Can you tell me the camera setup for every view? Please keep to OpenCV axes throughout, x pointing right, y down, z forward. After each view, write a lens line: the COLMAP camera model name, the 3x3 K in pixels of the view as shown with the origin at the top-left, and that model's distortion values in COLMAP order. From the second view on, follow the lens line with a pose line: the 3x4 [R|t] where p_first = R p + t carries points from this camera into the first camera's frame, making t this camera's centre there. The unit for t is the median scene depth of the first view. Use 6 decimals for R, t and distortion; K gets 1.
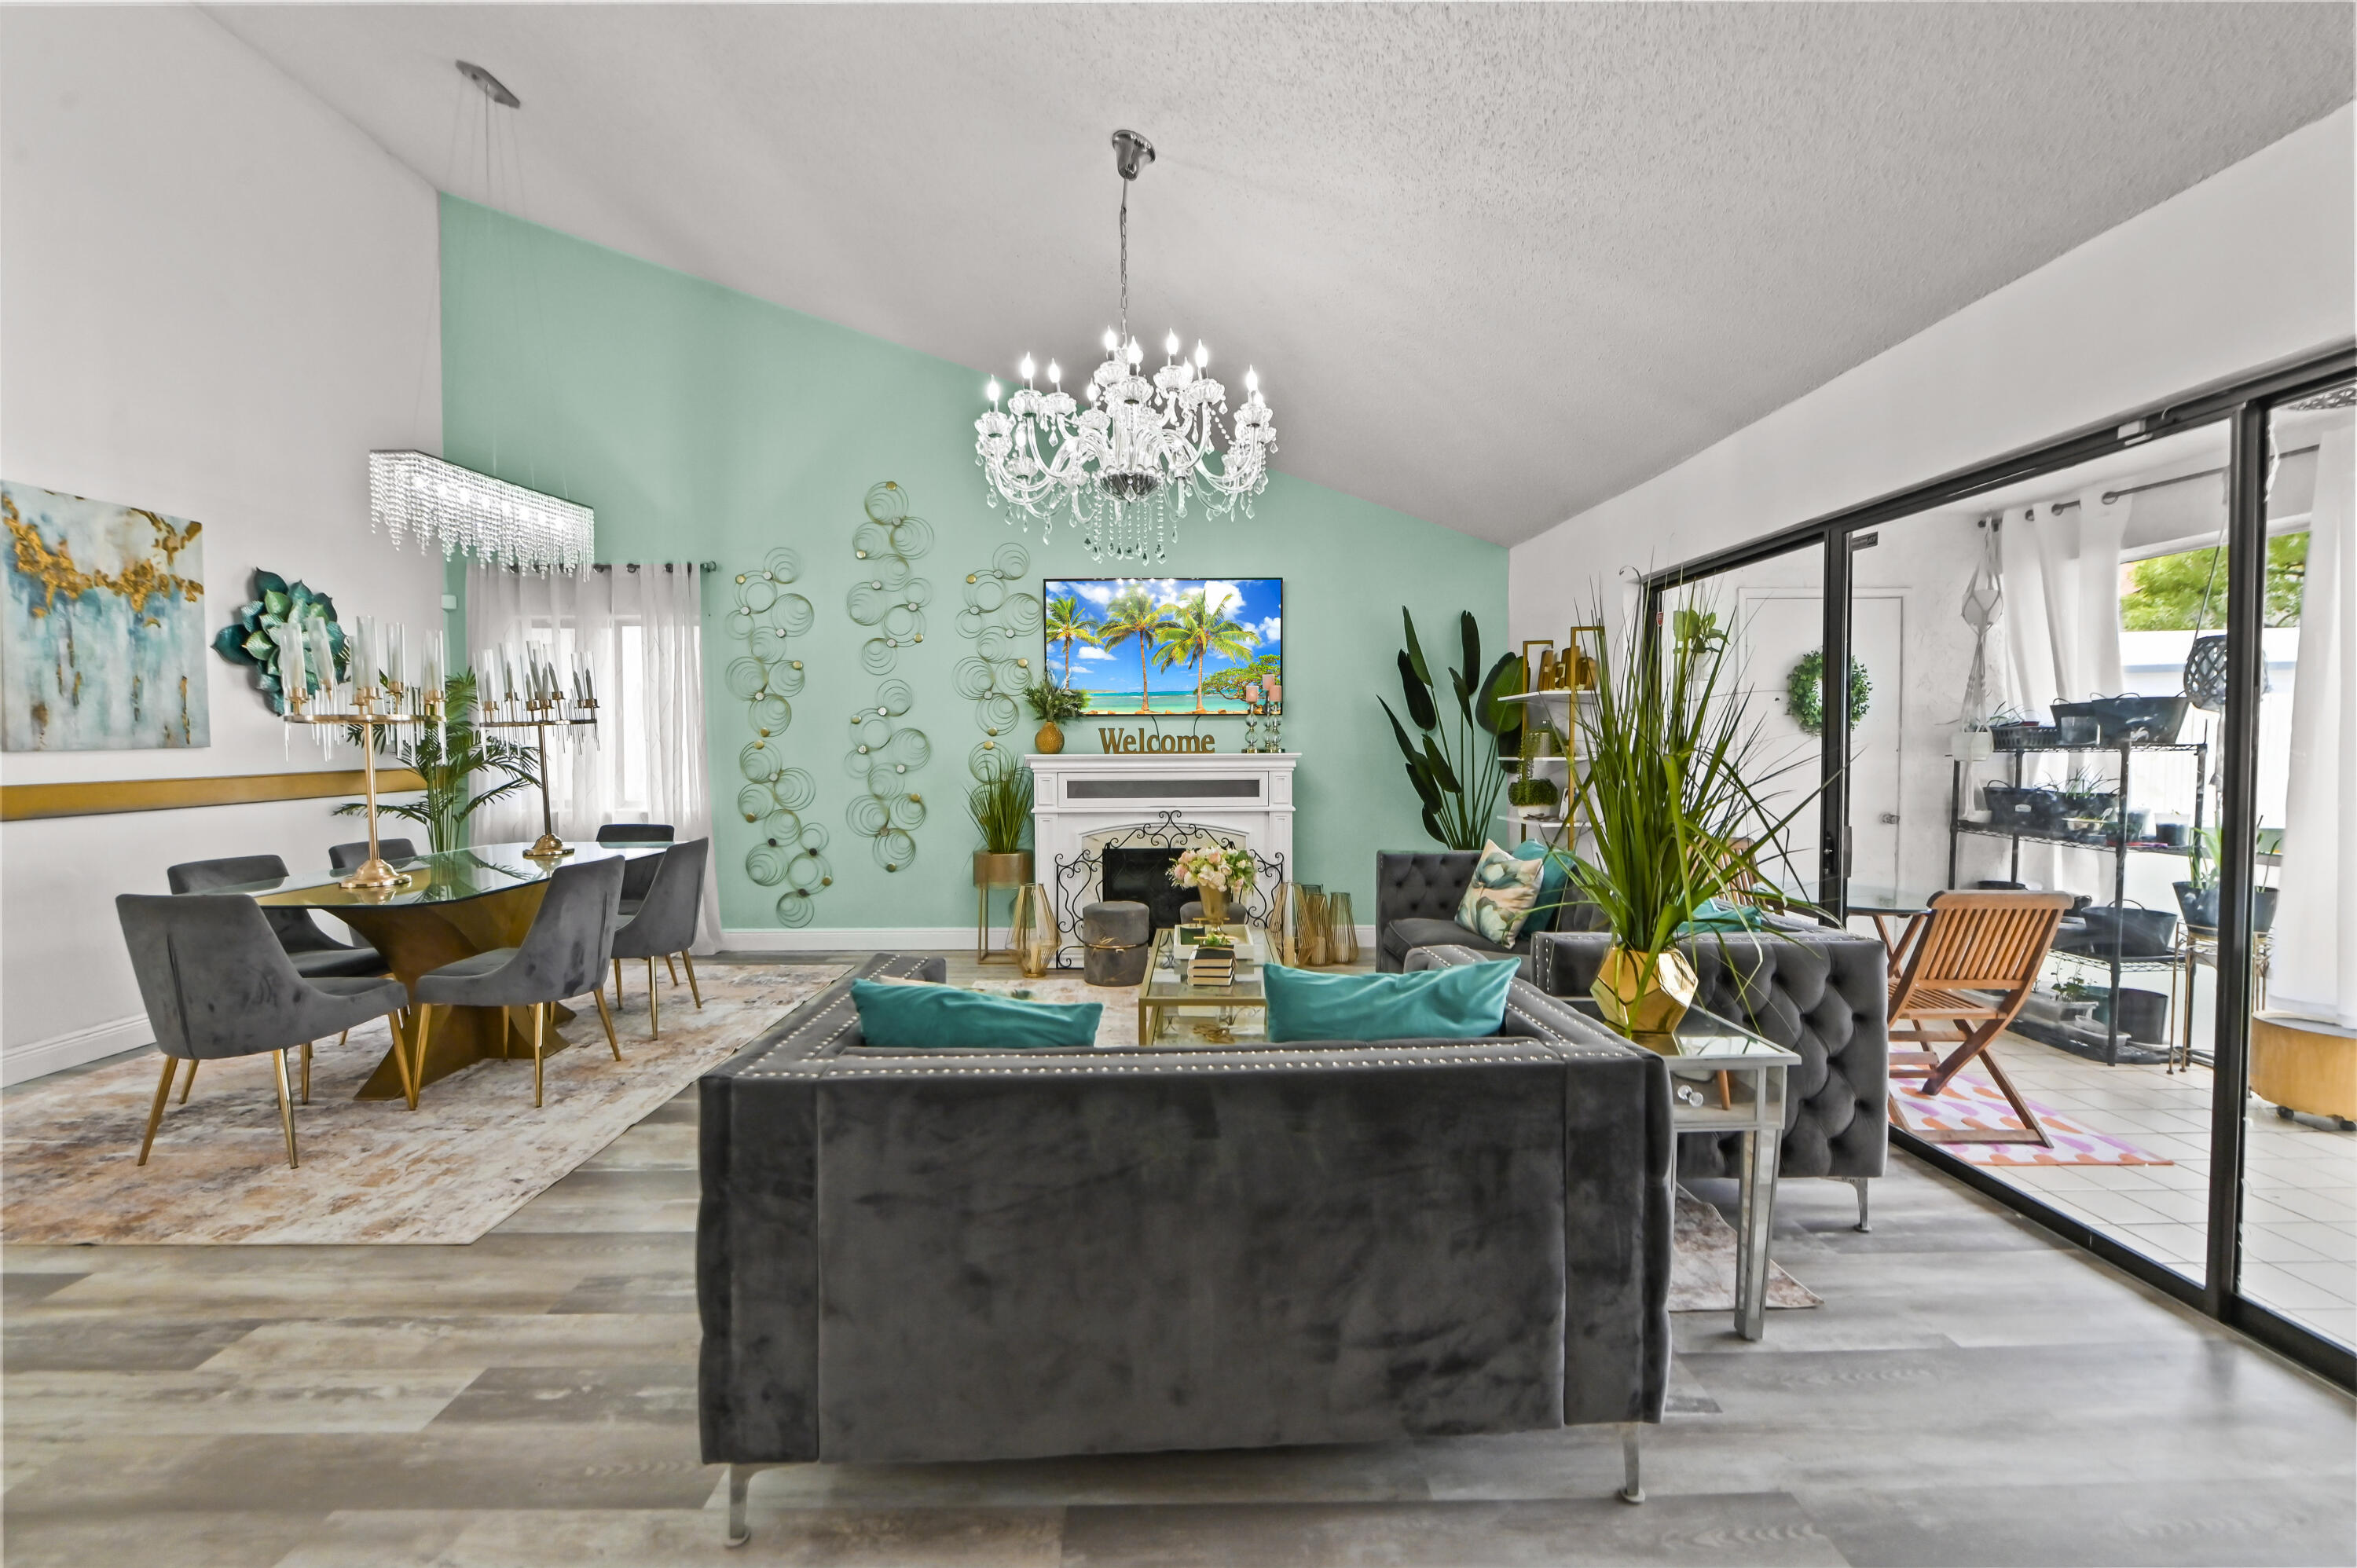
lens RADIAL K [[928.9, 0, 1207.4], [0, 928.9, 774.5], [0, 0, 1]] dist [-0.000248, -0.000177]
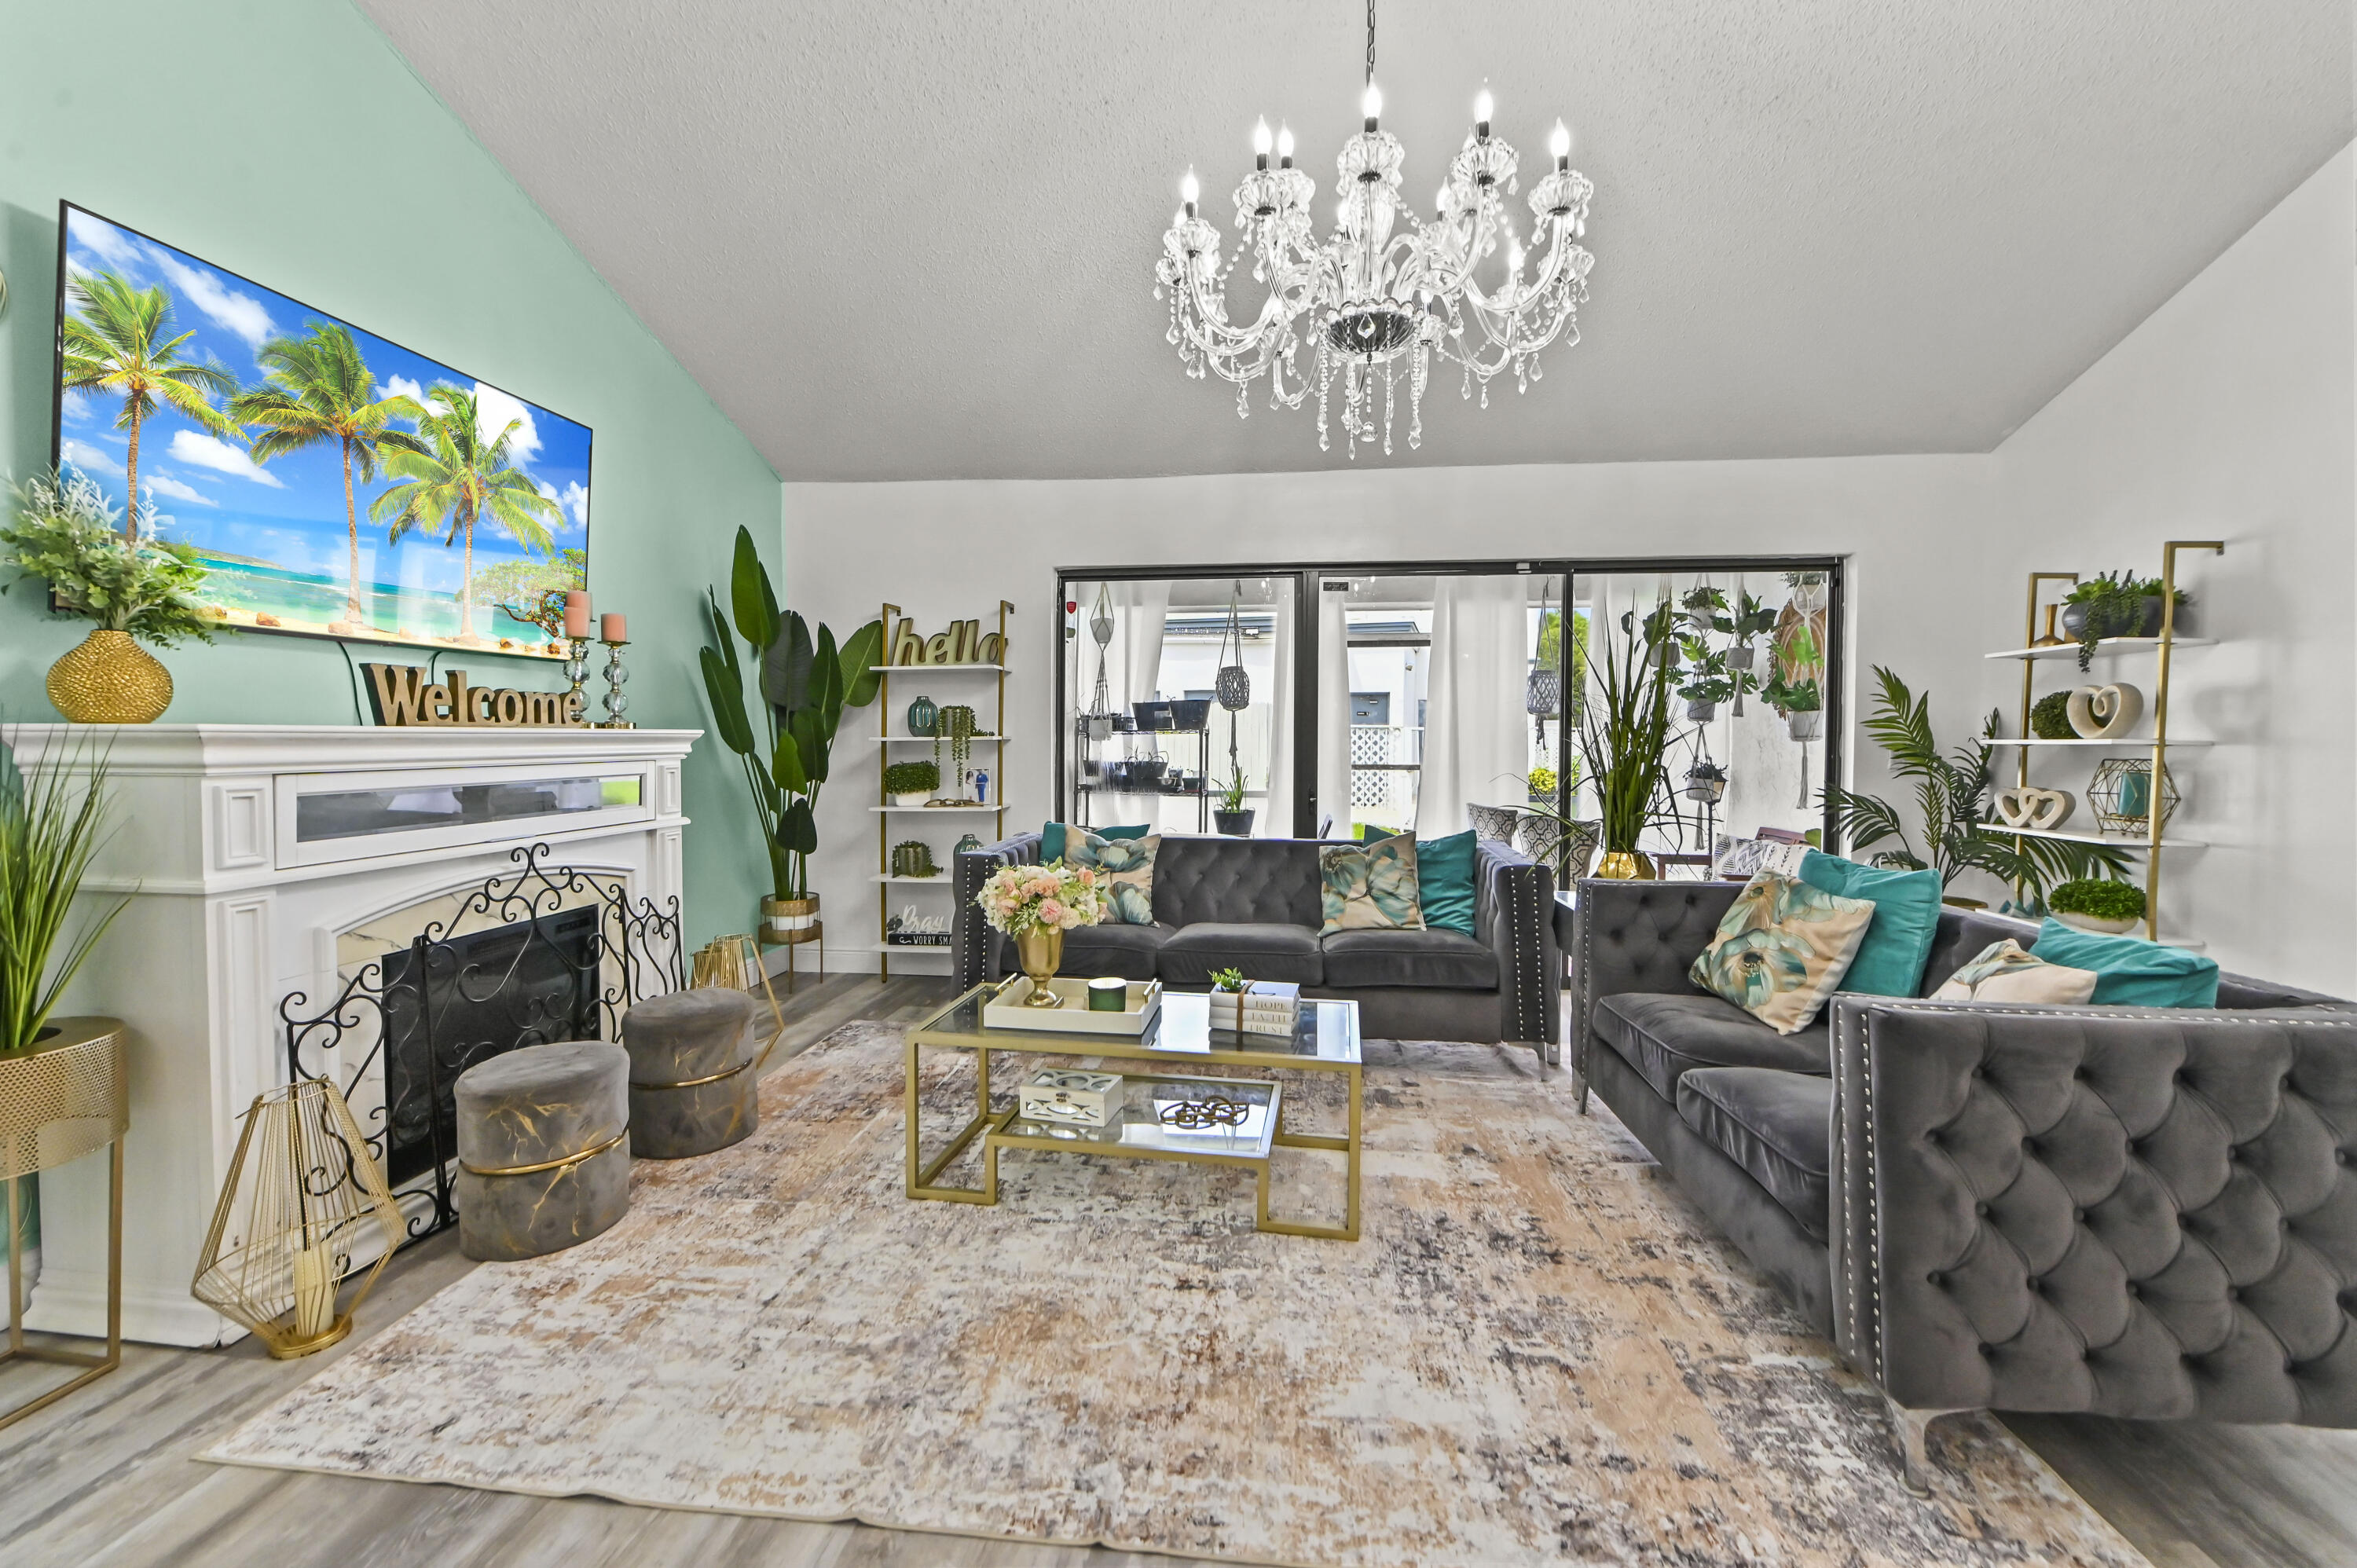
lens RADIAL K [[953.9, 0, 1187.3], [0, 953.9, 746.6], [0, 0, 1]] dist [-0.000140, -0.015194]
pose [[0.139221, -0.004019, 0.990253, -0.485639], [0.028049, 0.999607, 0.000113, -0.001038], [-0.989864, 0.027760, 0.139279, 0.609977]]
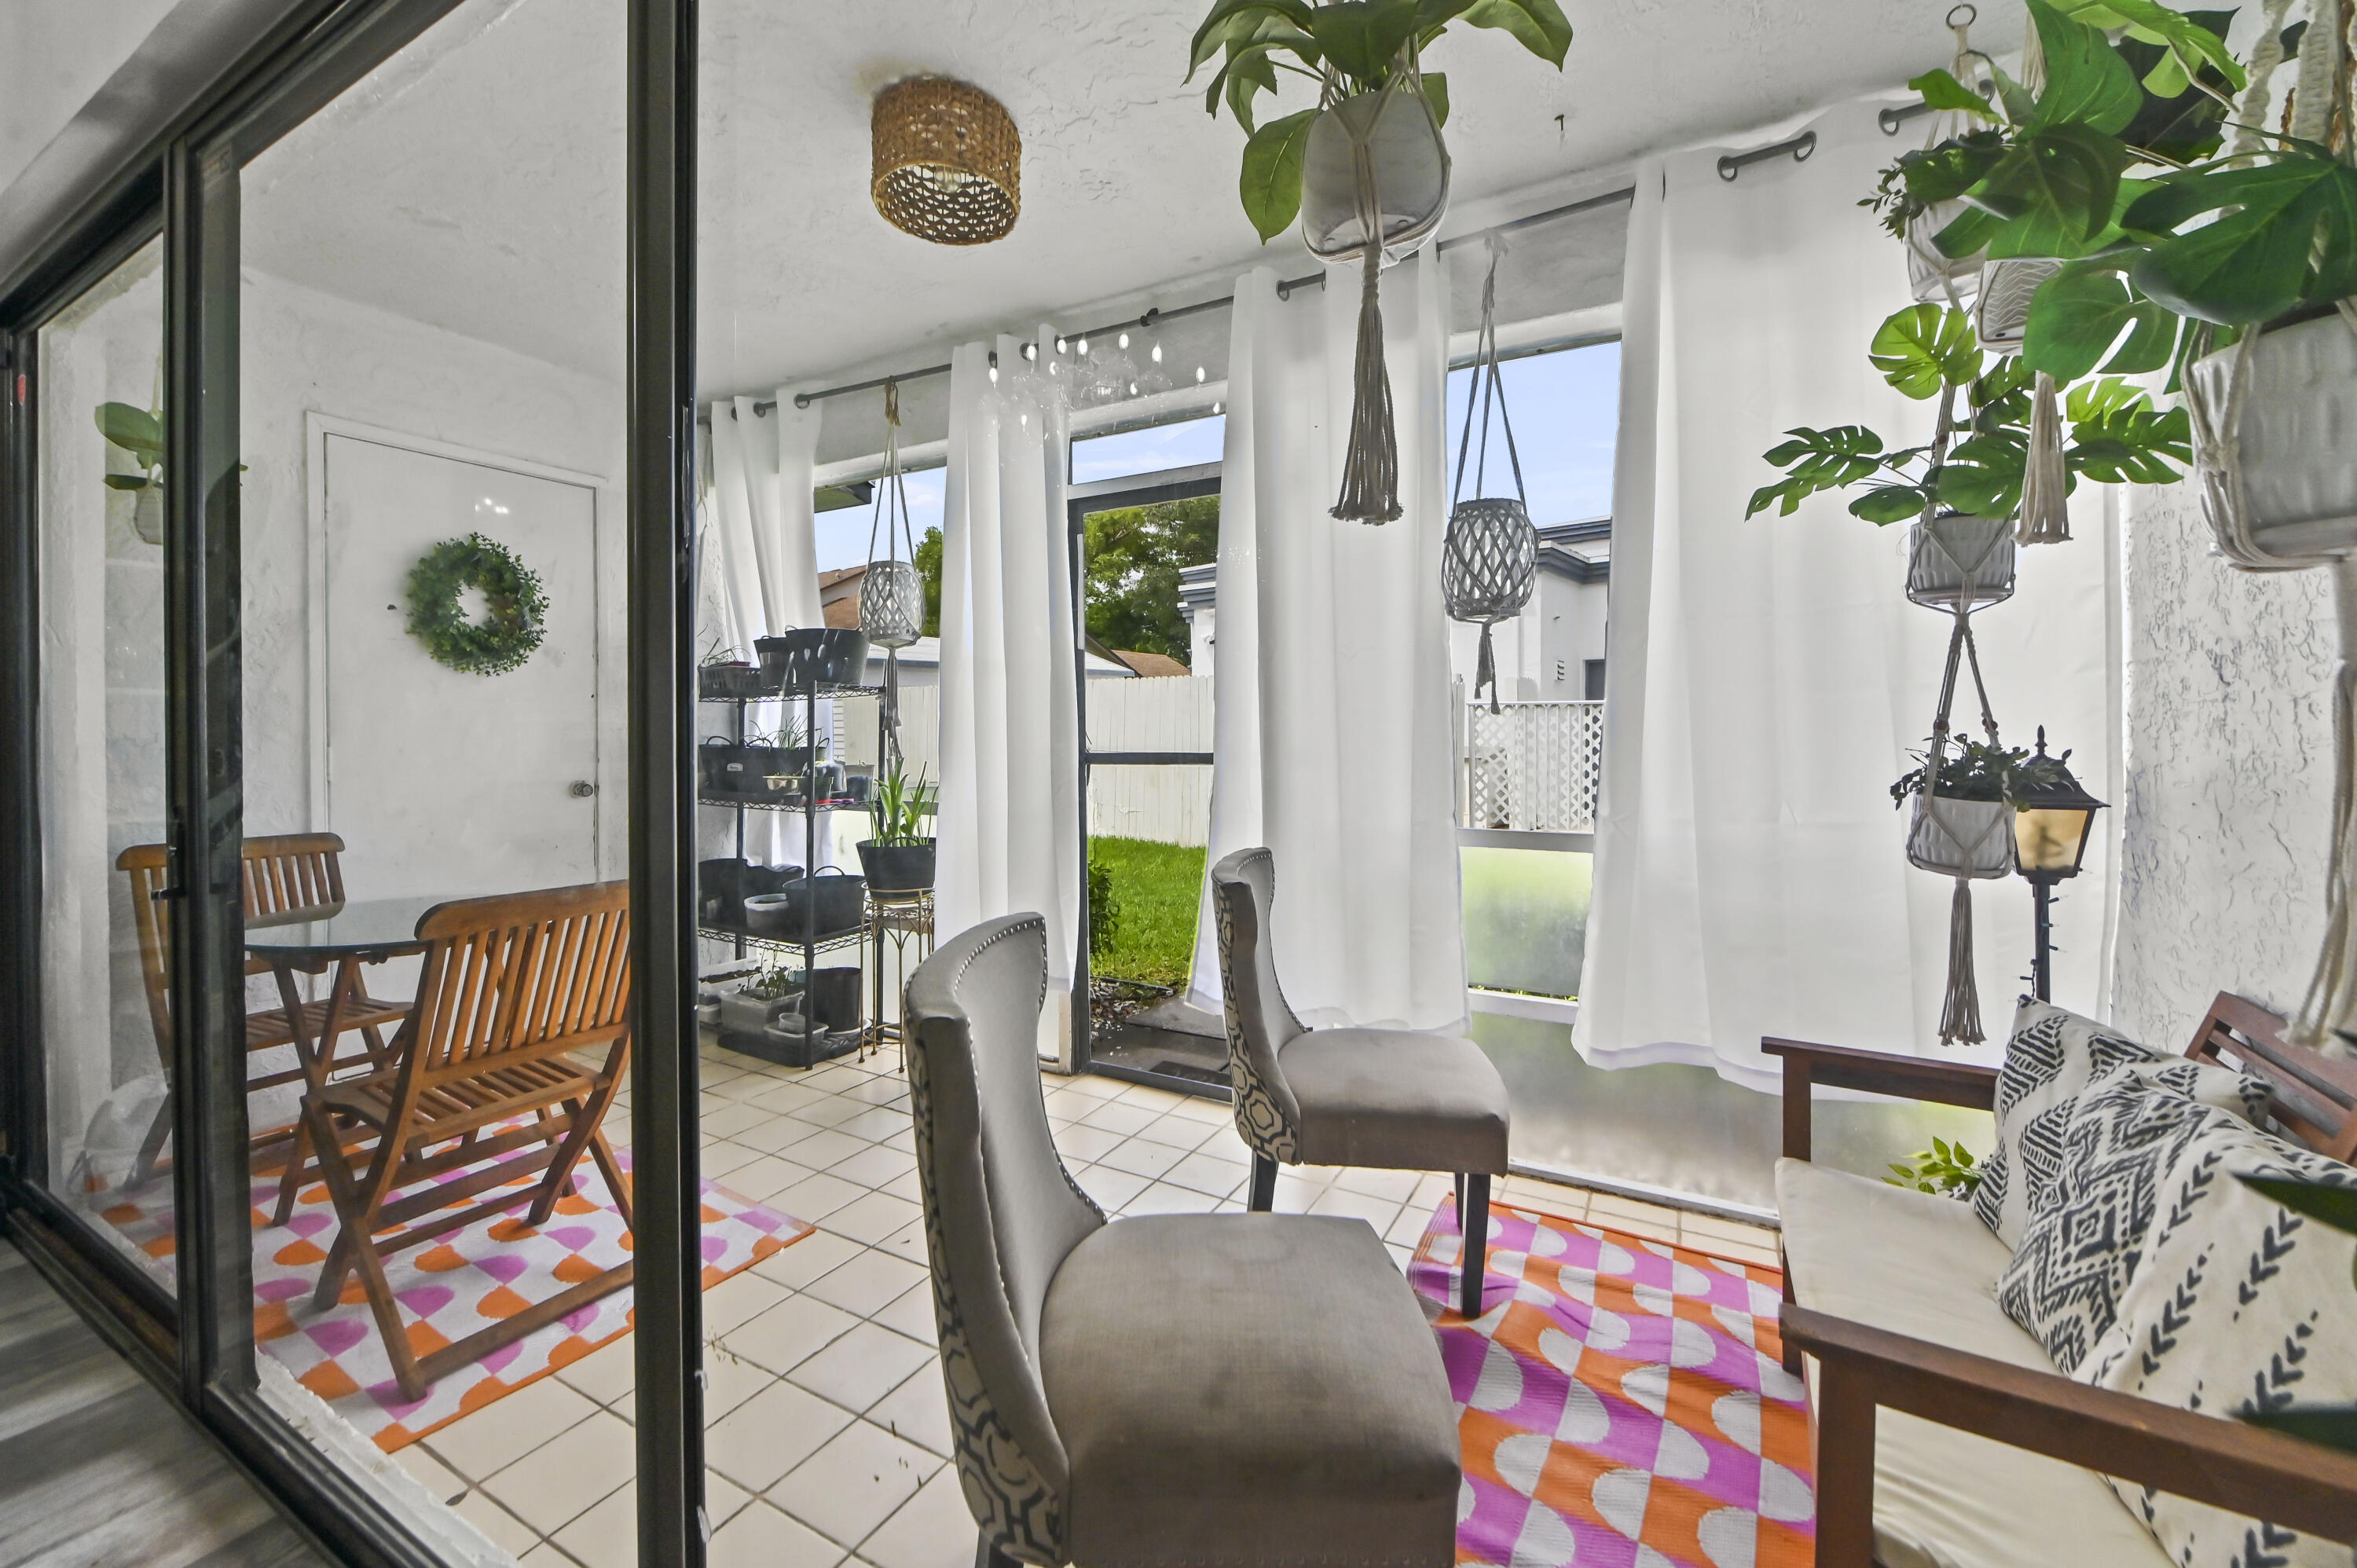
lens RADIAL K [[953.9, 0, 1187.3], [0, 953.9, 746.6], [0, 0, 1]] dist [-0.000140, -0.015194]
pose [[0.499782, -0.008248, 0.866112, 0.329932], [0.026939, 0.999619, -0.006026, 0.031410], [-0.865732, 0.026343, 0.499813, 0.220853]]
